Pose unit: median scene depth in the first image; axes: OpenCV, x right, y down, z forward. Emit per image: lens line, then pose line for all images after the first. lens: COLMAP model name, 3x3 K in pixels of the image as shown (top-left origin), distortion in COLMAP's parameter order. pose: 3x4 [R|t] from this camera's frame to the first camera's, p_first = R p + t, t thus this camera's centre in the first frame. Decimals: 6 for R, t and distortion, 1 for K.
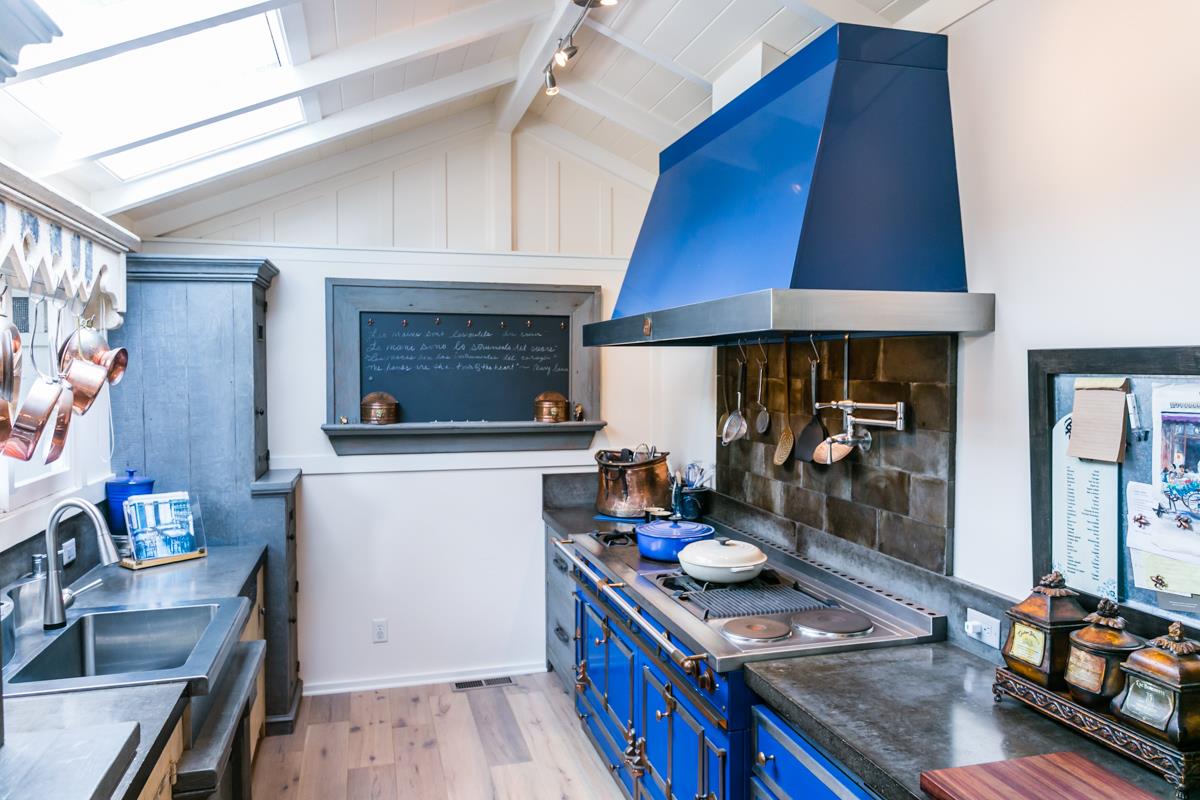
lens RADIAL K [[866.0, 0, 600.7], [0, 866.0, 396.0], [0, 0, 1]] dist [0.000990, 0.000360]
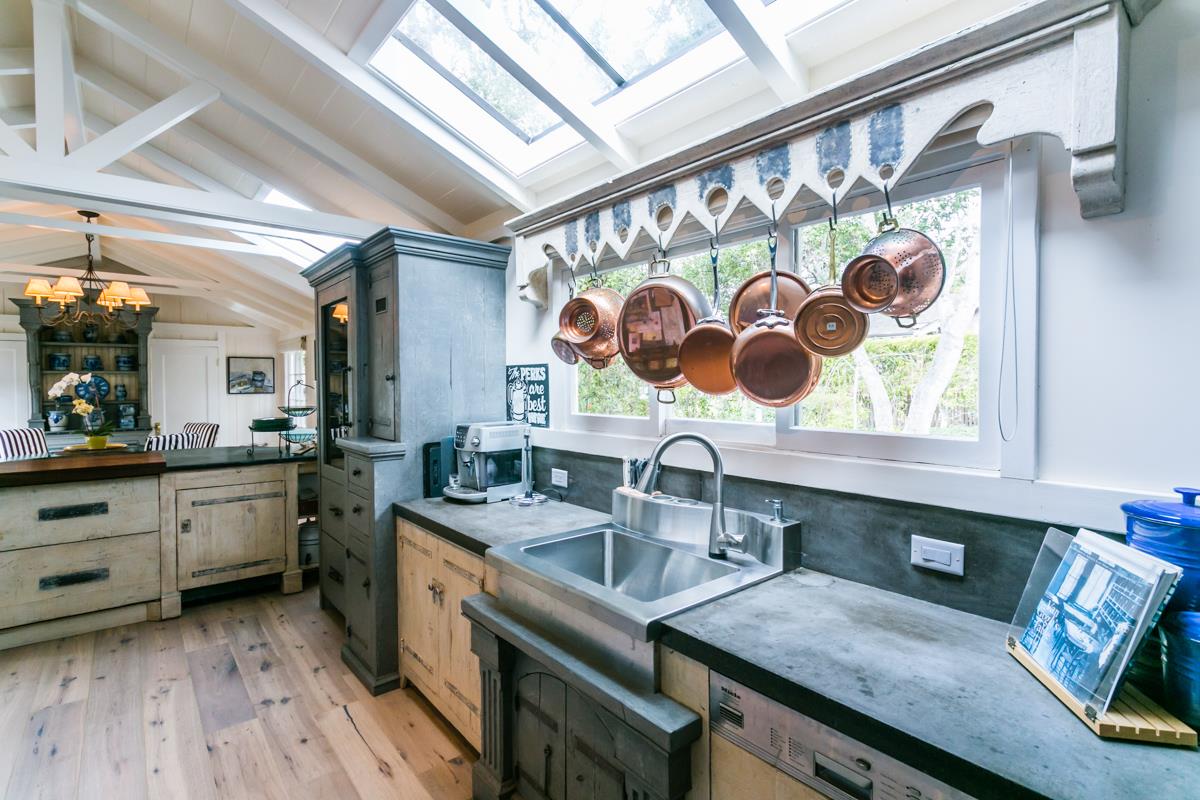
lens RADIAL K [[554.5, 0, 597.5], [0, 554.5, 403.7], [0, 0, 1]] dist [-0.000387, 0.000596]
pose [[-0.908493, 0.015456, -0.417613, -0.163560], [-0.010208, 0.998197, 0.059149, 0.029827], [0.417775, 0.058000, -0.906698, 1.146774]]
